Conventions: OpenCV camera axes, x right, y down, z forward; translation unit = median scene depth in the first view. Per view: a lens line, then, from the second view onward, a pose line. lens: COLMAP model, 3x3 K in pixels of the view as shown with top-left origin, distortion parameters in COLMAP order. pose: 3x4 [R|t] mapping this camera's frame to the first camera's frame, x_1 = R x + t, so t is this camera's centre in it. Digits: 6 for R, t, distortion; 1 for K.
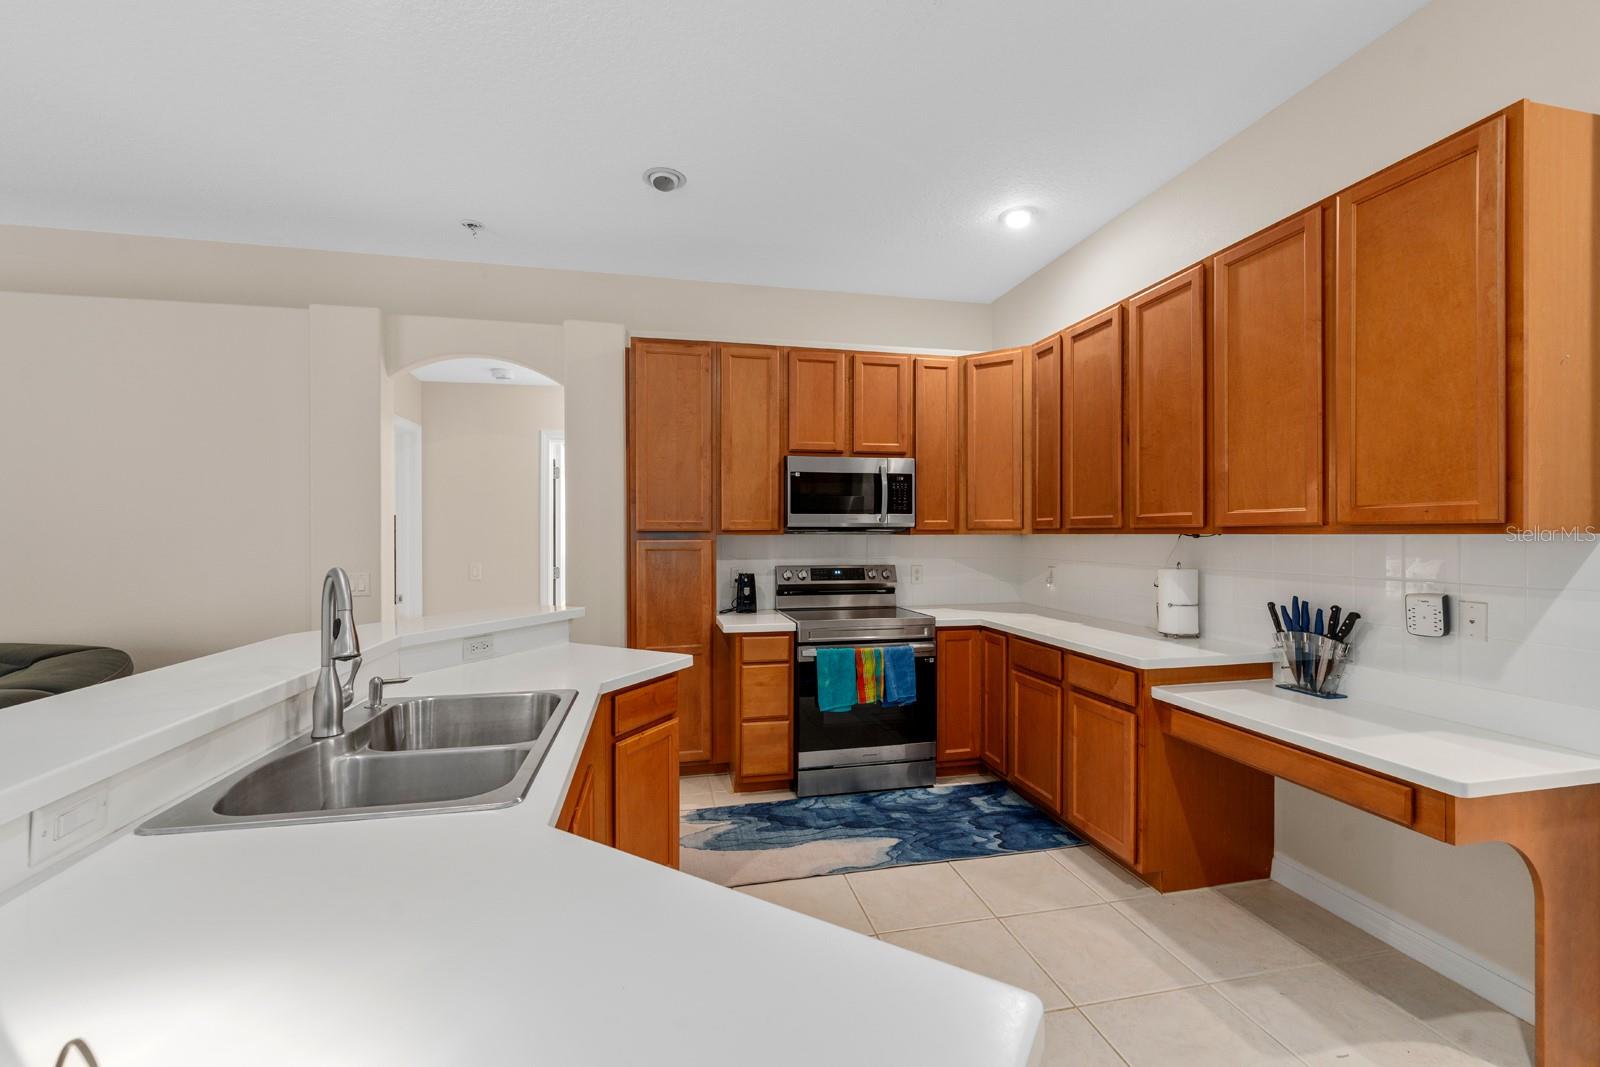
lens RADIAL K [[653.0, 0, 793.6], [0, 653.0, 536.5], [0, 0, 1]] dist [-0.000543, 0.000385]
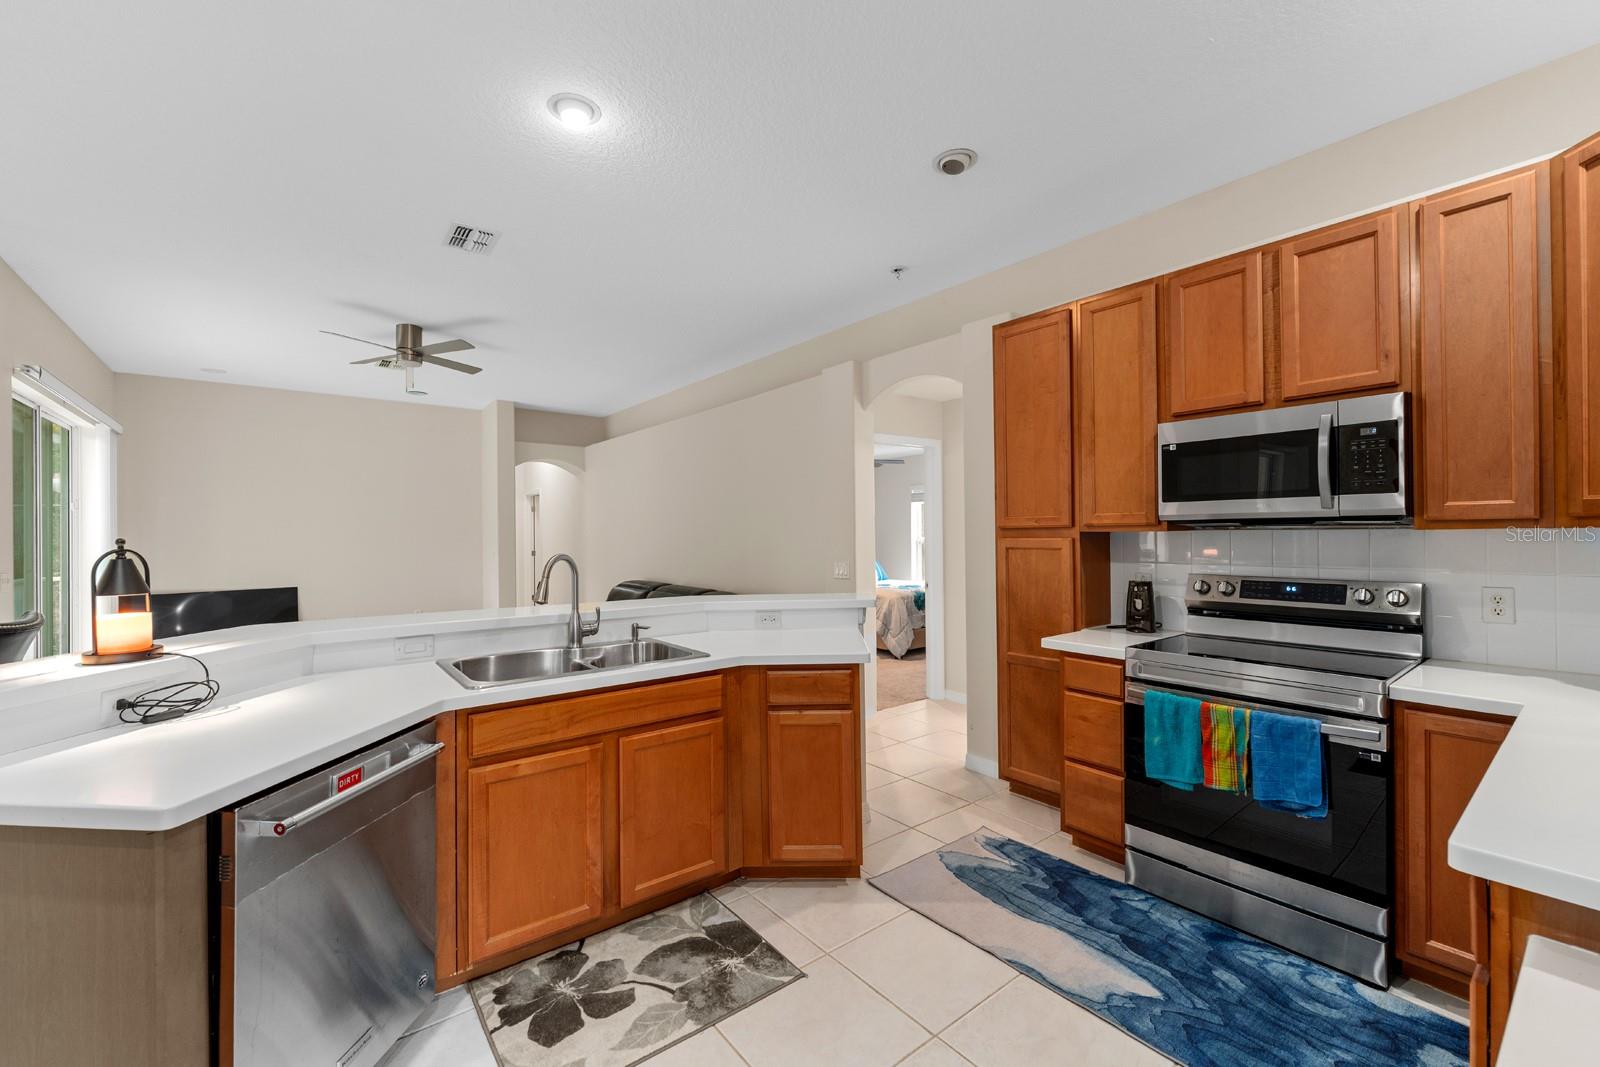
lens RADIAL K [[653.0, 0, 797.4], [0, 653.0, 535.4], [0, 0, 1]] dist [-0.000543, 0.000385]
pose [[0.443372, -0.000734, -0.896338, 0.502235], [0.005286, 0.999984, 0.001796, -0.001580], [0.896322, -0.005534, 0.443369, 0.328062]]
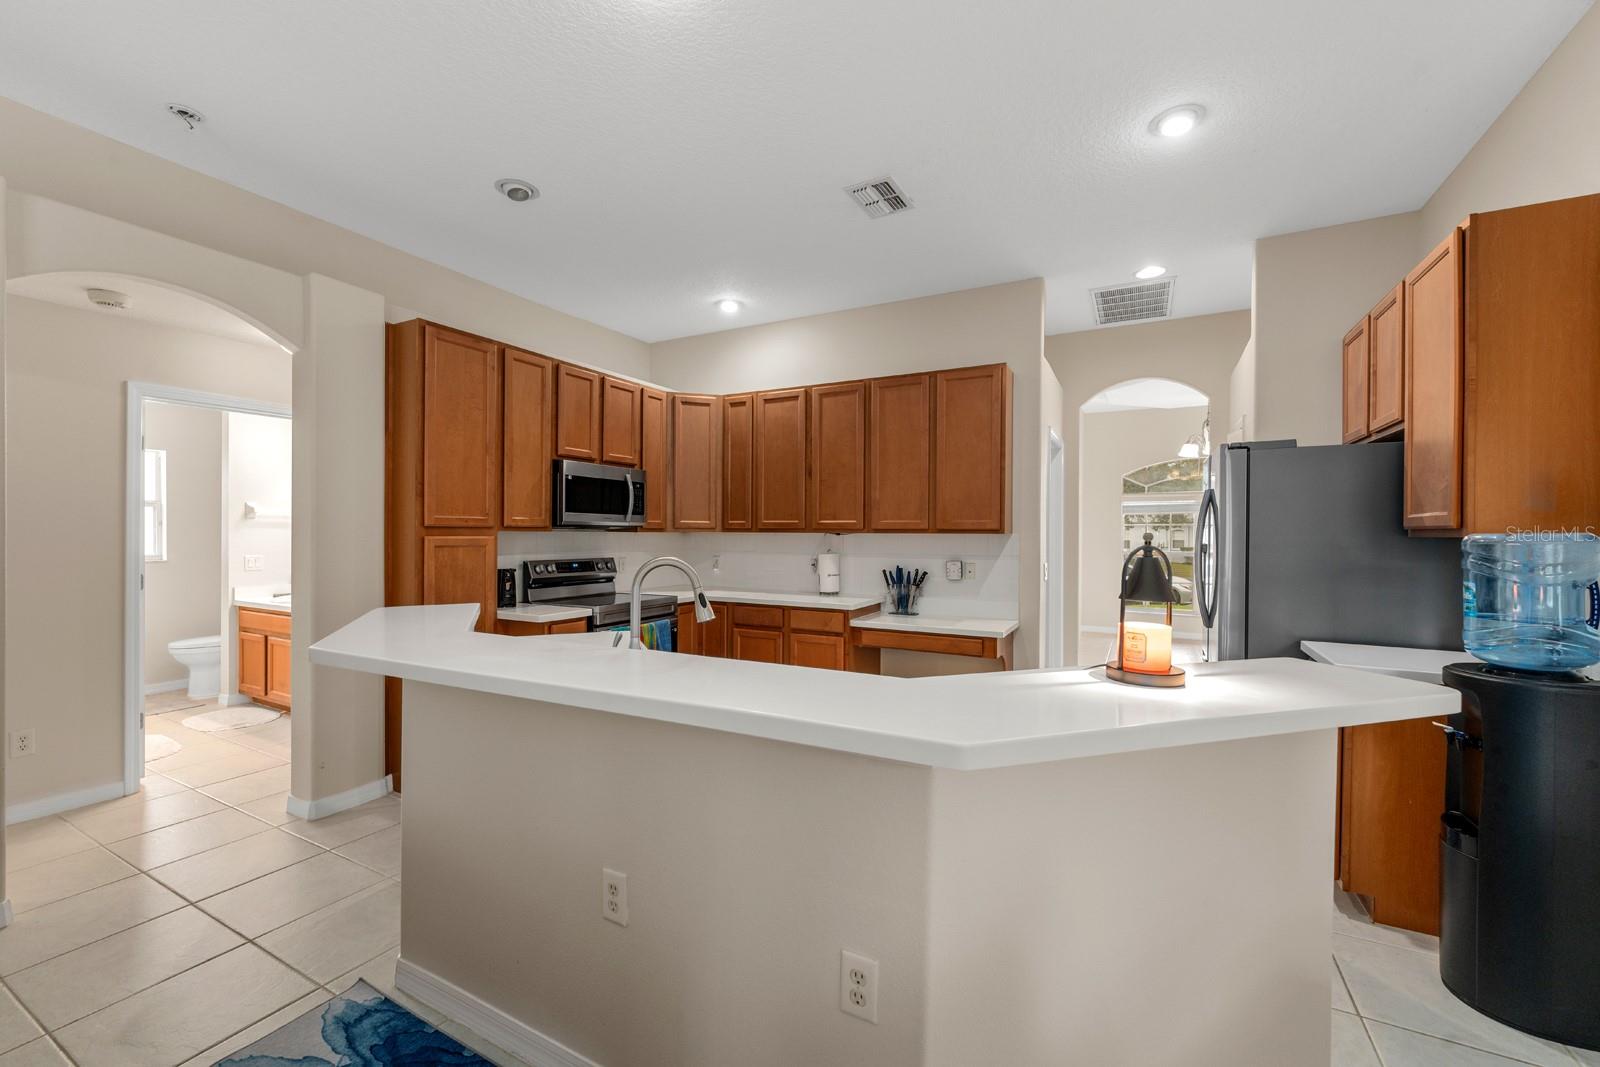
lens RADIAL K [[653.0, 0, 796.5], [0, 653.0, 539.2], [0, 0, 1]] dist [-0.000543, 0.000385]
pose [[0.649201, -0.002090, 0.760614, -0.632864], [-0.004462, 0.999969, 0.006557, 0.001422], [-0.760604, -0.007650, 0.649171, -0.018969]]
